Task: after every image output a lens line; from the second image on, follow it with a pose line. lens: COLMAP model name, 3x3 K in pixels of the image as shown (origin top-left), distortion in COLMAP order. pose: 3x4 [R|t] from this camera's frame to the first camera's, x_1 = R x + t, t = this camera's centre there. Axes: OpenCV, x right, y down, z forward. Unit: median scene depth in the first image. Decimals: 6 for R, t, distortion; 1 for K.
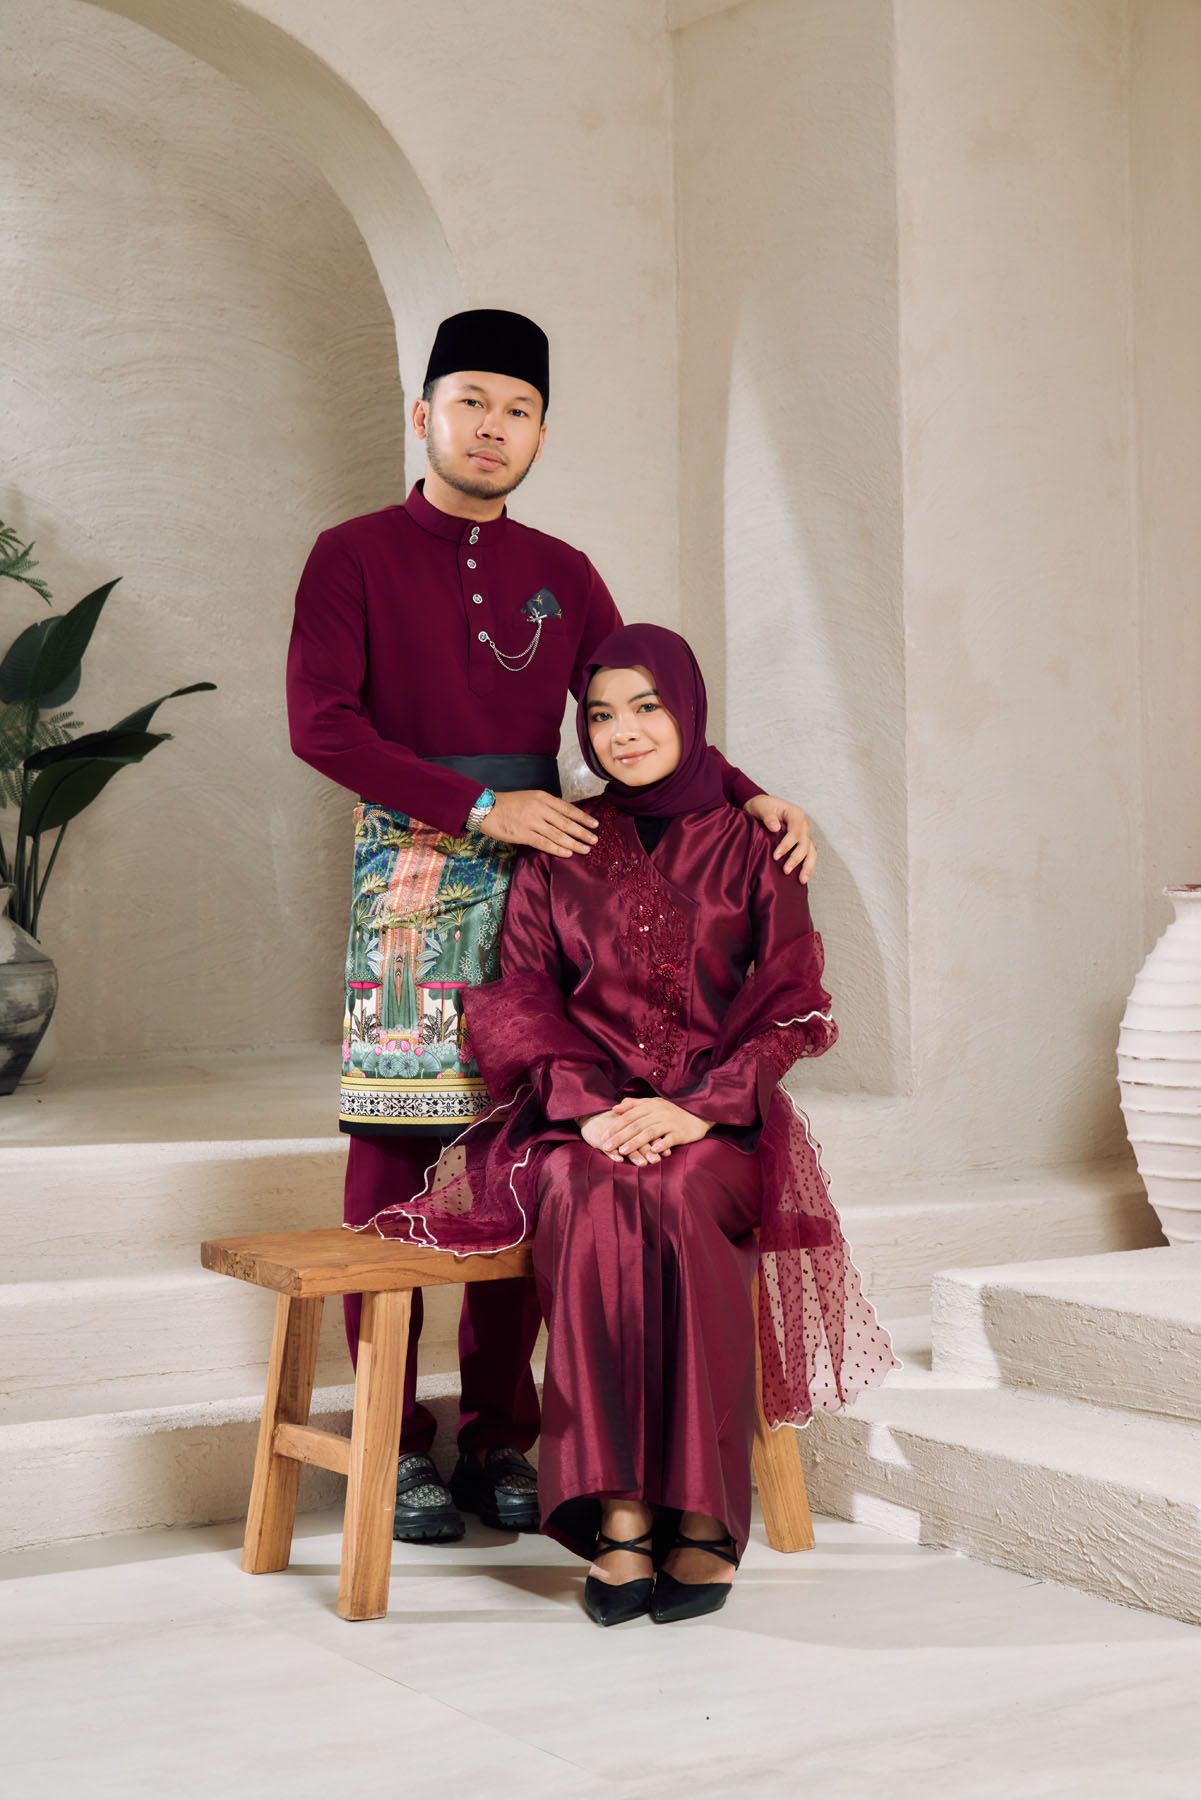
lens RADIAL K [[3277.8, 0, 600.5], [0, 3277.8, 900.0], [0, 0, 1]] dist [-0.001259, -0.004777]
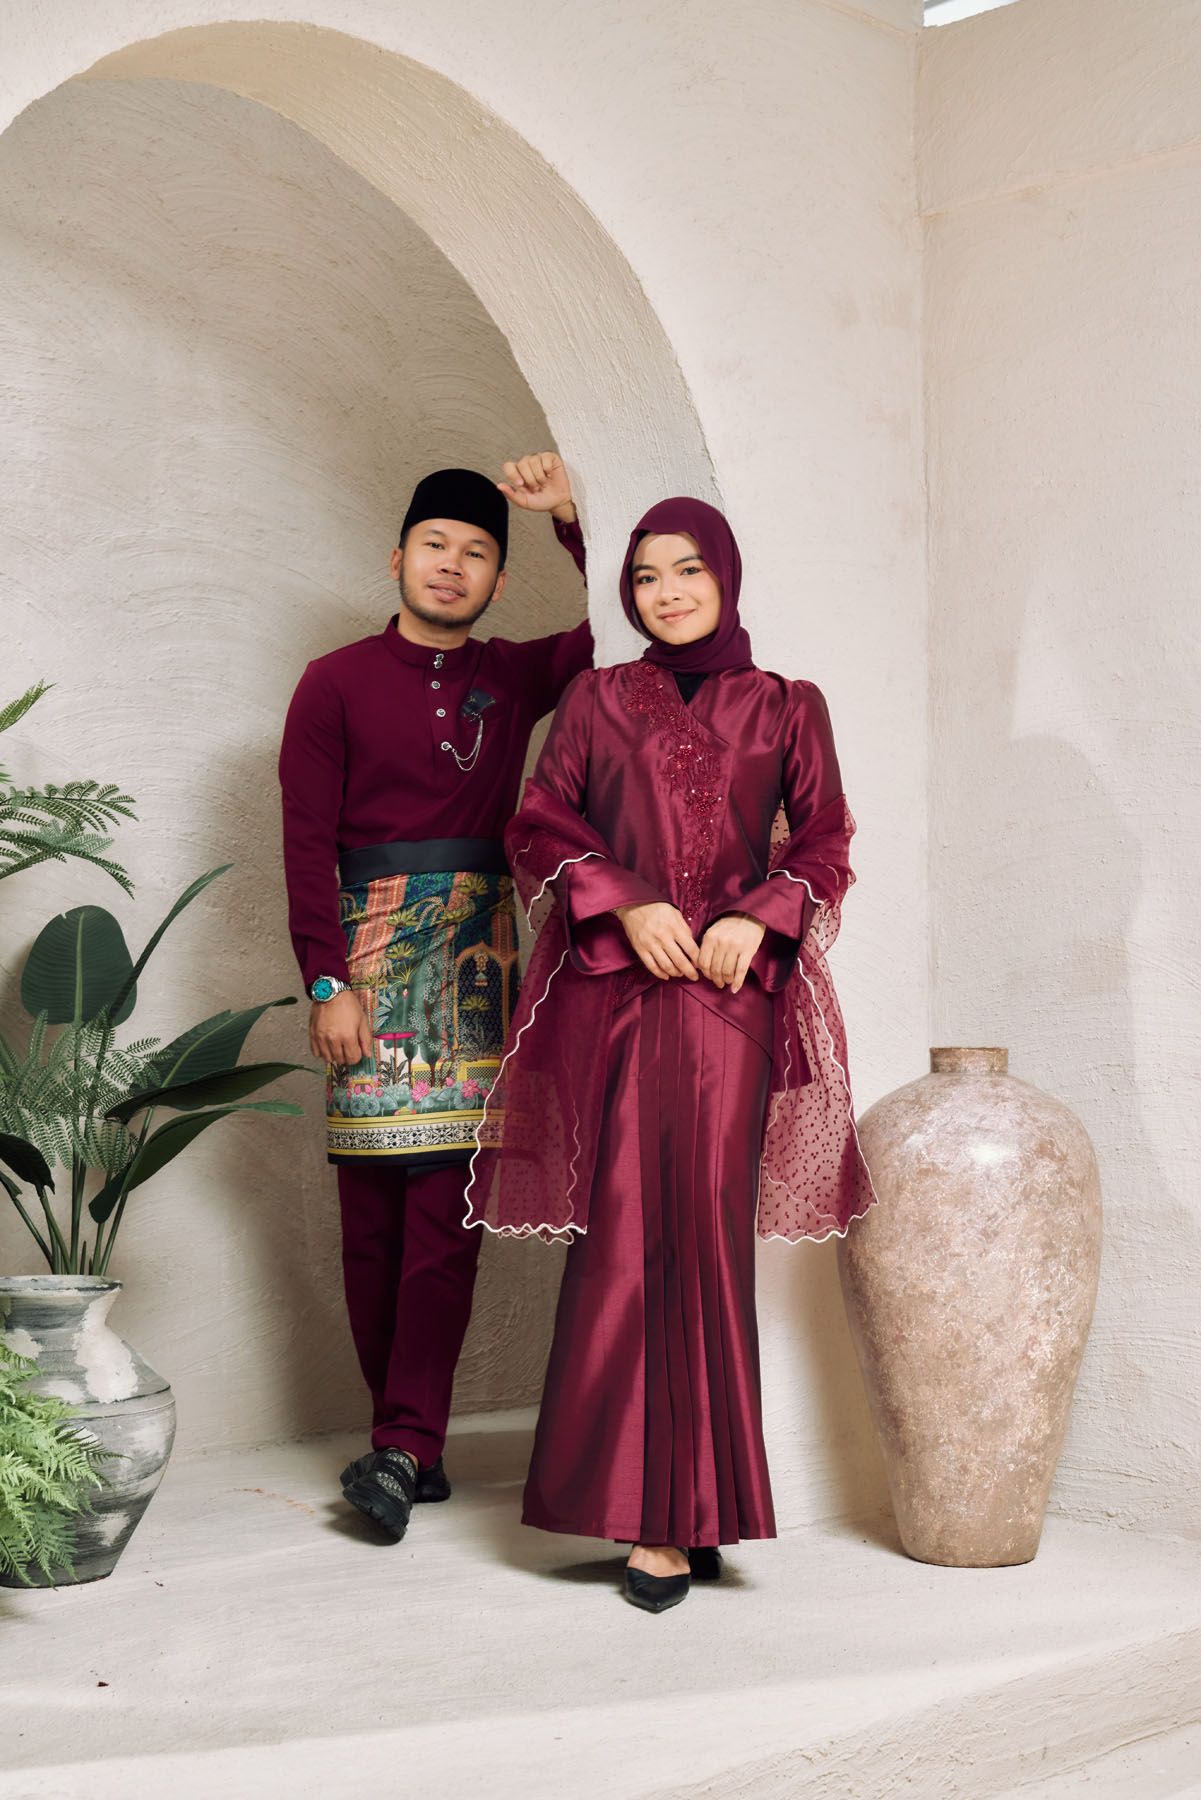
lens RADIAL K [[2707.4, 0, 600.5], [0, 2707.4, 900.0], [0, 0, 1]] dist [-0.005051, 0.057756]
pose [[0.969916, 0.020259, 0.242597, -0.217215], [-0.002753, 0.997381, -0.072280, -0.044937], [-0.243426, 0.069438, 0.967431, 0.374021]]
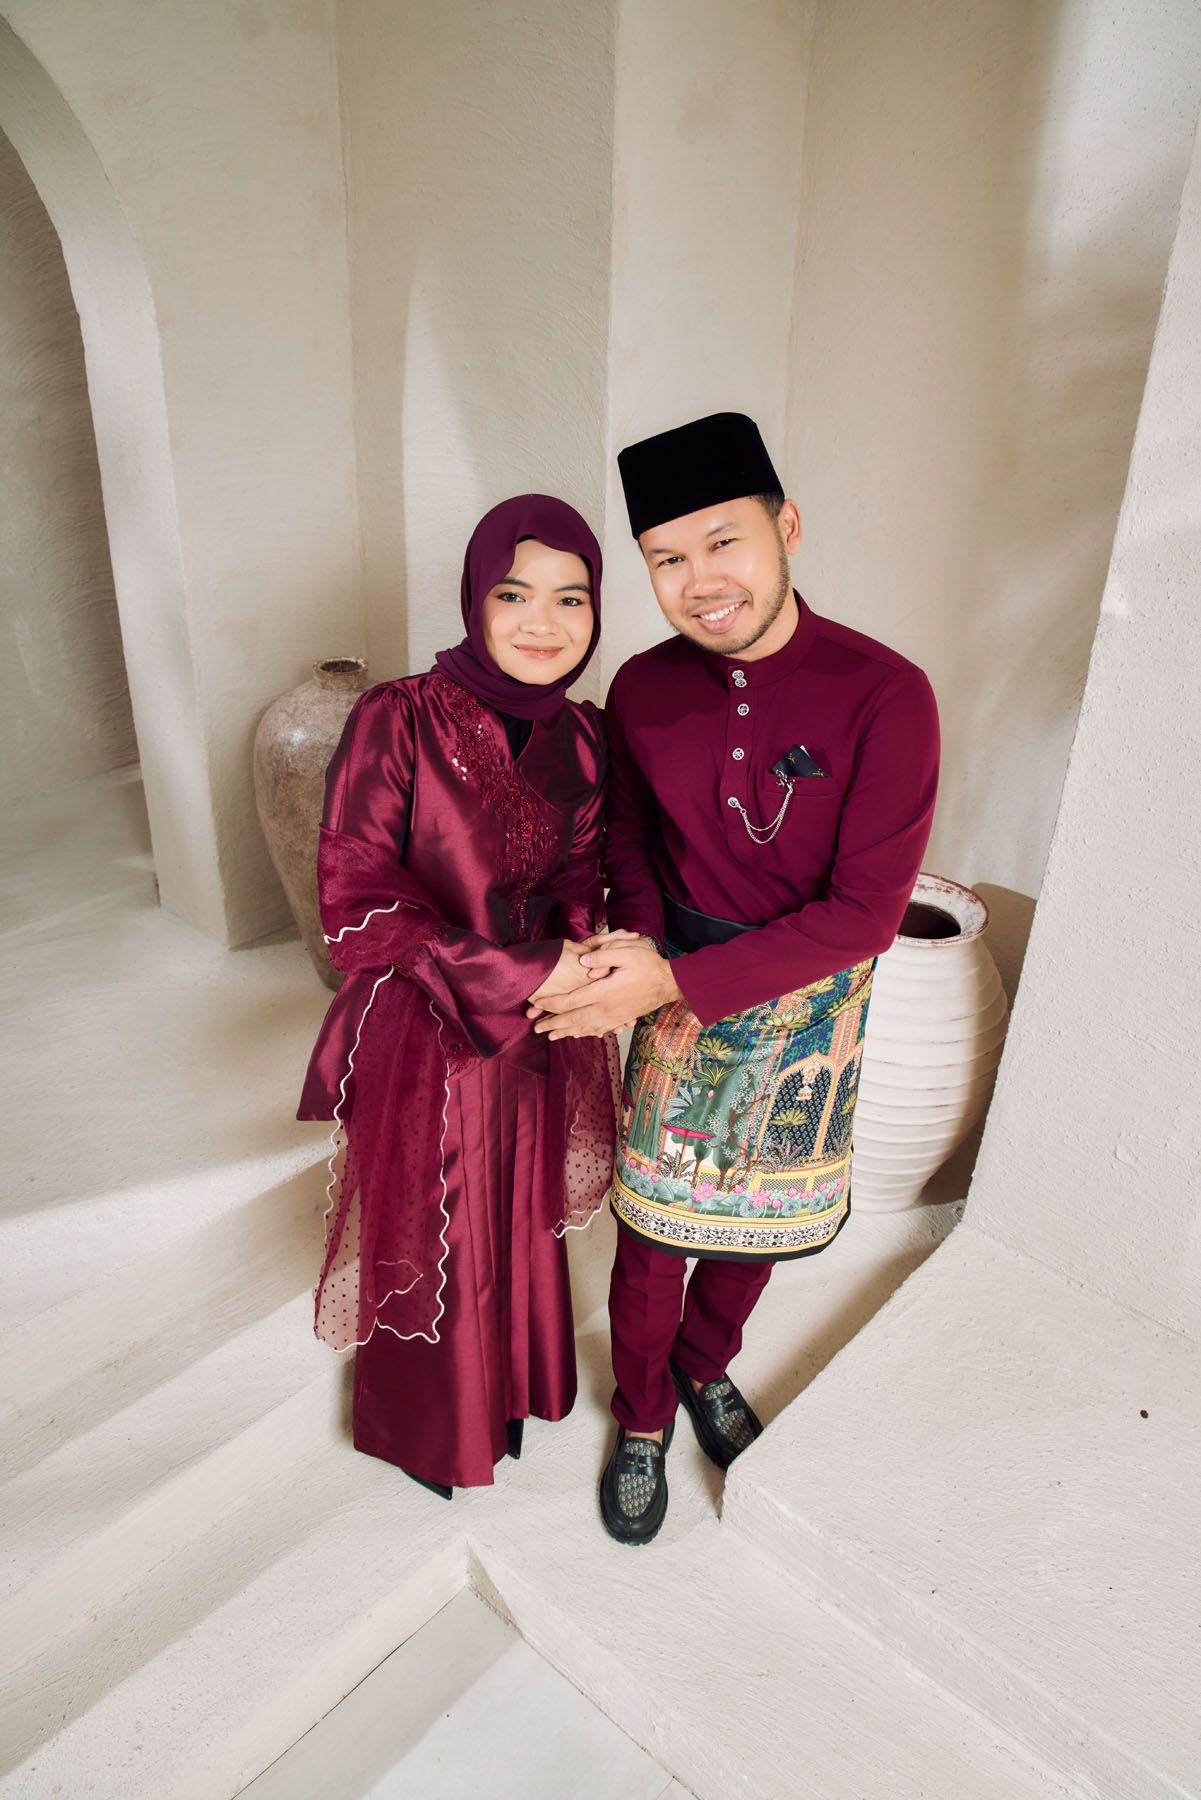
lens RADIAL K [[1261.5, 0, 600.5], [0, 1261.5, 900.0], [0, 0, 1]] dist [-0.129516, 0.065955]
pose [[0.960743, -0.094105, 0.260992, -0.019547], [-0.035989, 0.890497, 0.453563, -0.170080], [-0.275095, -0.445151, 0.852152, 0.558849]]
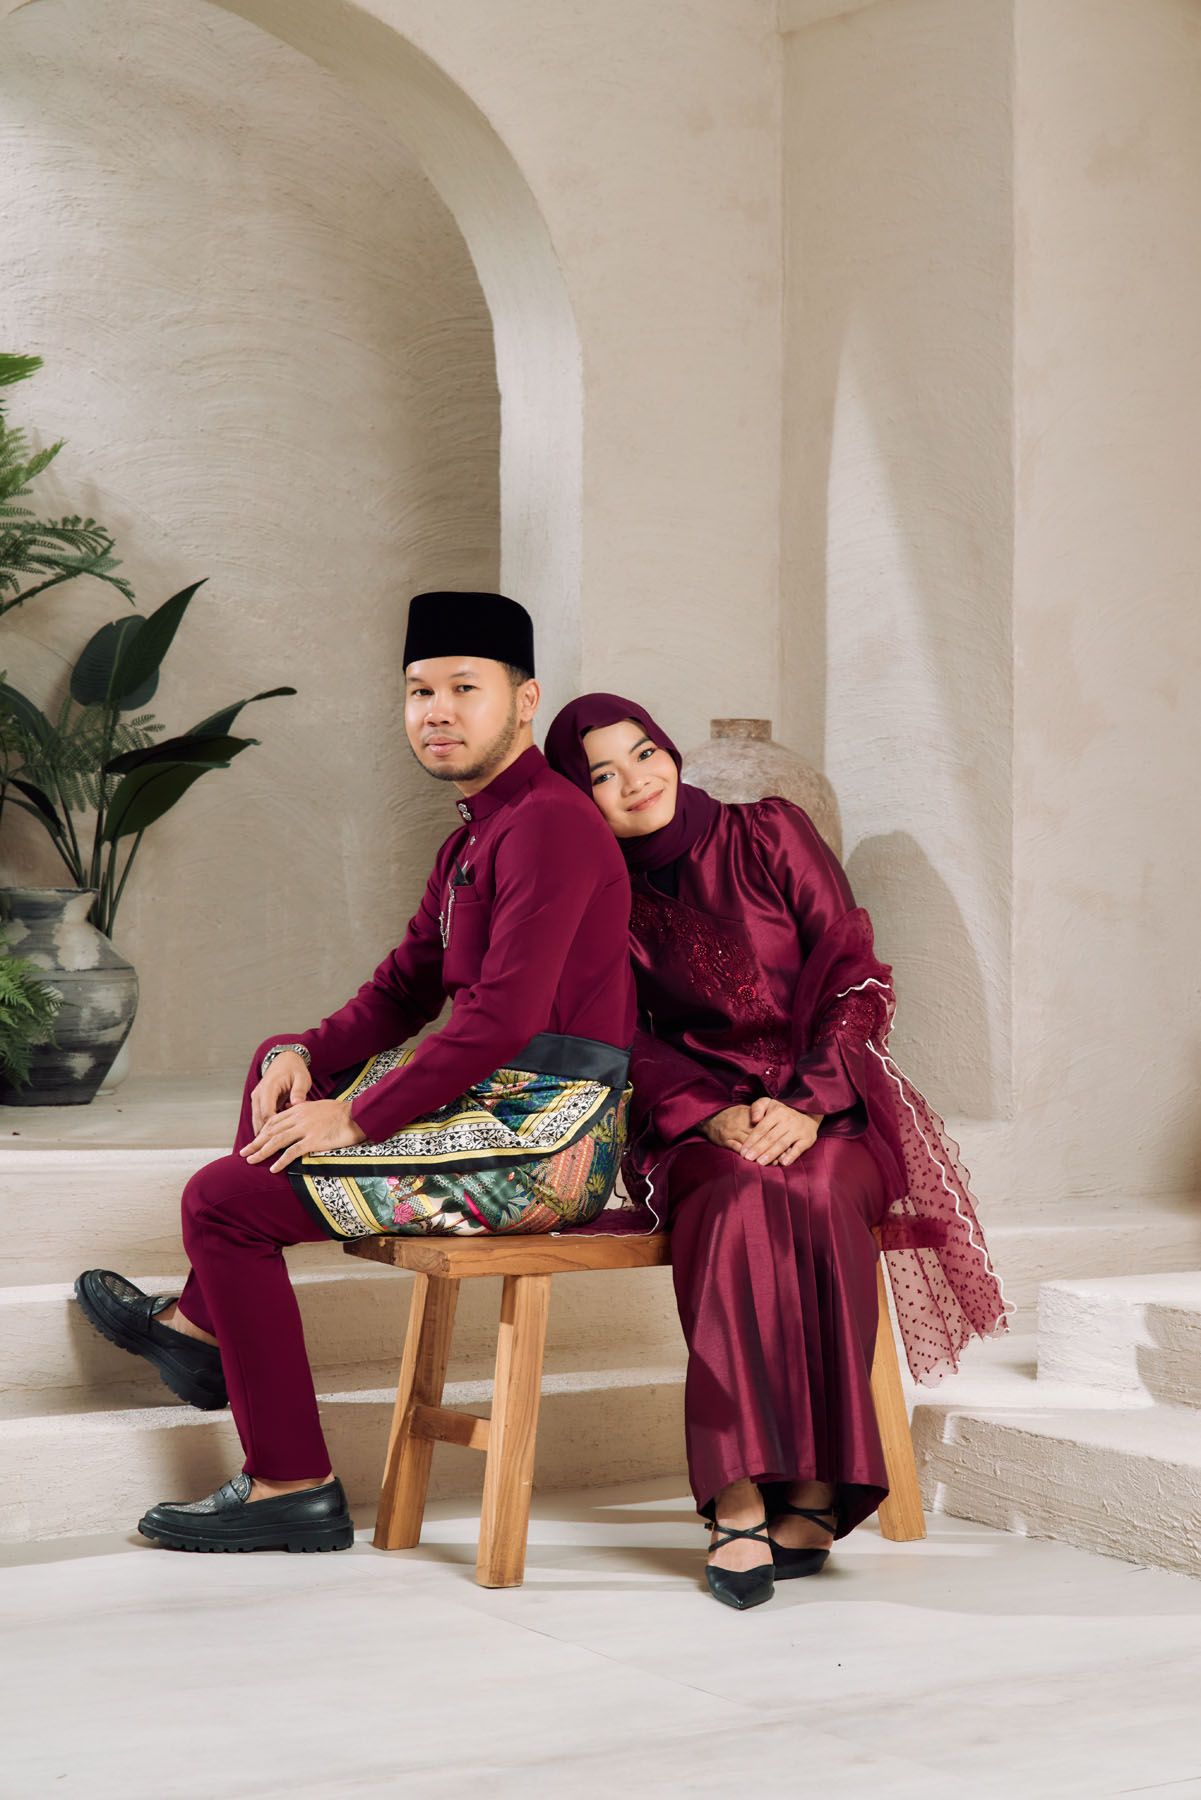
lens RADIAL K [[3834.0, 0, 600.5], [0, 3834.0, 900.0], [0, 0, 1]] dist [0.005158, -0.301851]
pose [[0.999811, 0.019412, 0.000522, -0.028185], [-0.019405, 0.999751, -0.011013, 0.007824], [-0.000735, 0.011001, 0.999939, -0.142693]]
